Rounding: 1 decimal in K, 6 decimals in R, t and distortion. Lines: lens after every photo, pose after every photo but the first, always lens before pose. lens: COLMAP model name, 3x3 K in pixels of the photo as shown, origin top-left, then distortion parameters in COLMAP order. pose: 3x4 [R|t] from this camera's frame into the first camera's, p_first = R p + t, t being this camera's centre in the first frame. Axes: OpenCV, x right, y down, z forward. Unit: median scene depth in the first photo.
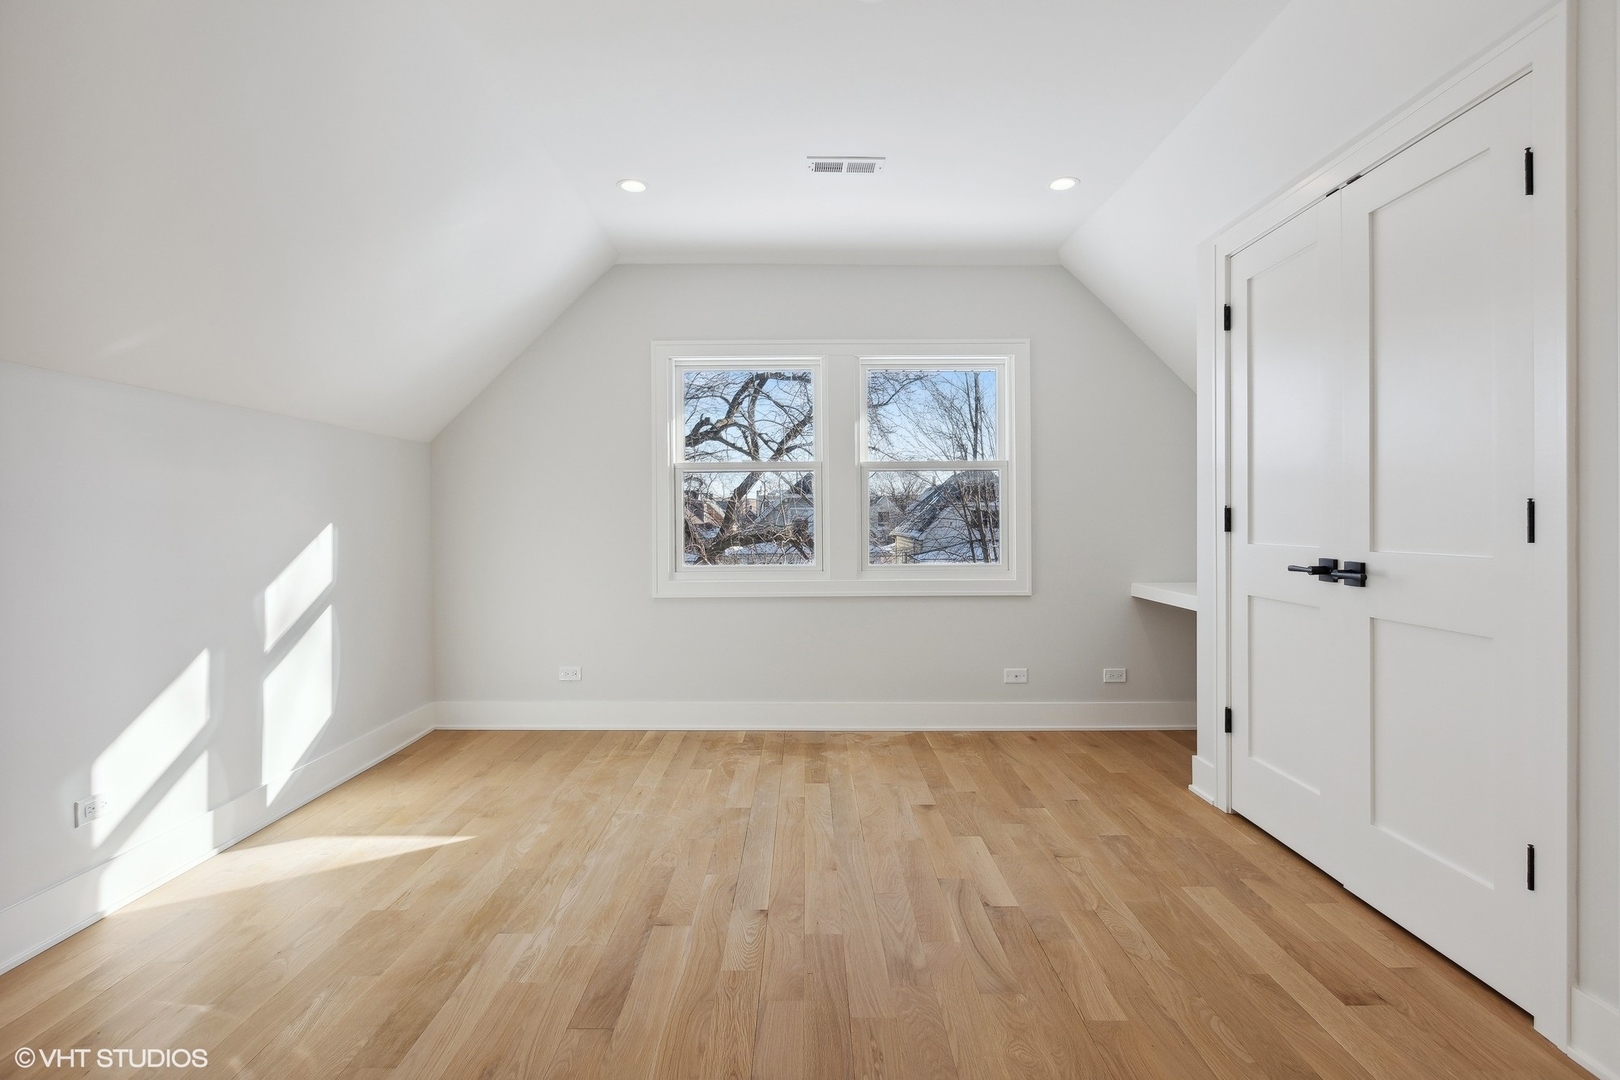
lens RADIAL K [[796.7, 0, 802.4], [0, 796.7, 533.9], [0, 0, 1]] dist [-0.002767, -0.001295]
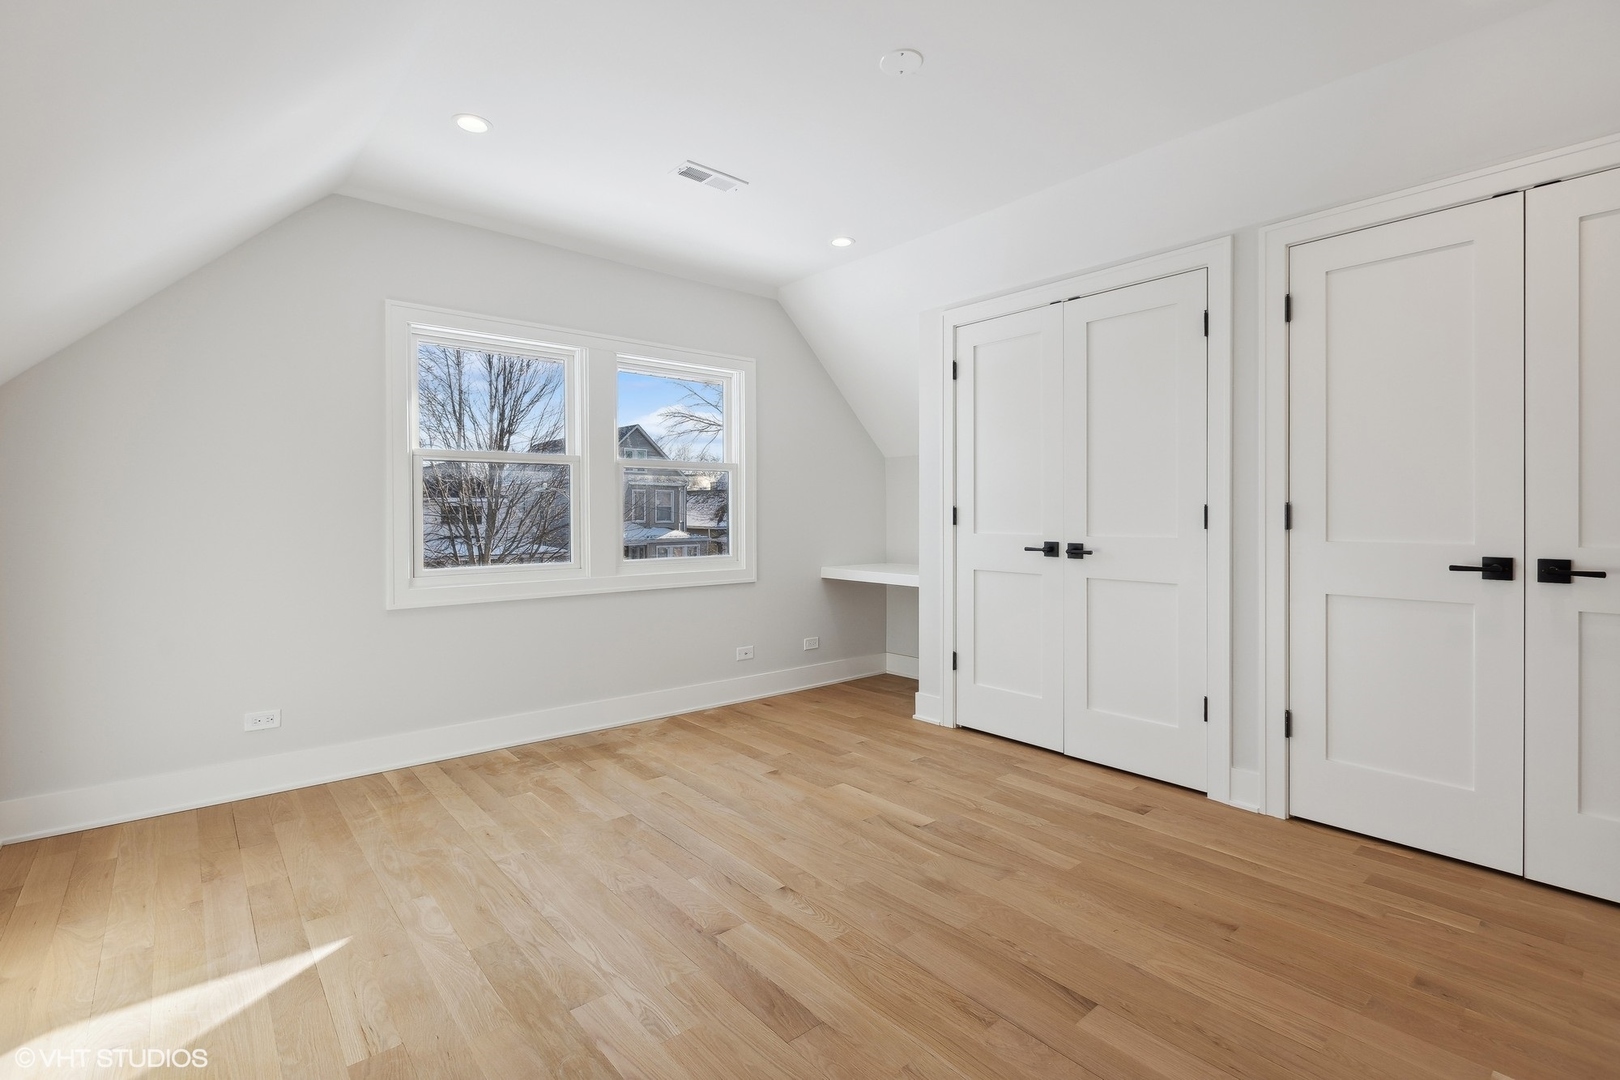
lens RADIAL K [[755.1, 0, 814.0], [0, 755.1, 527.3], [0, 0, 1]] dist [-0.001913, -0.002162]
pose [[0.754758, -0.009484, 0.655935, -0.554107], [0.010808, 0.999940, 0.002021, -0.003876], [-0.655915, 0.005564, 0.754815, 0.181260]]
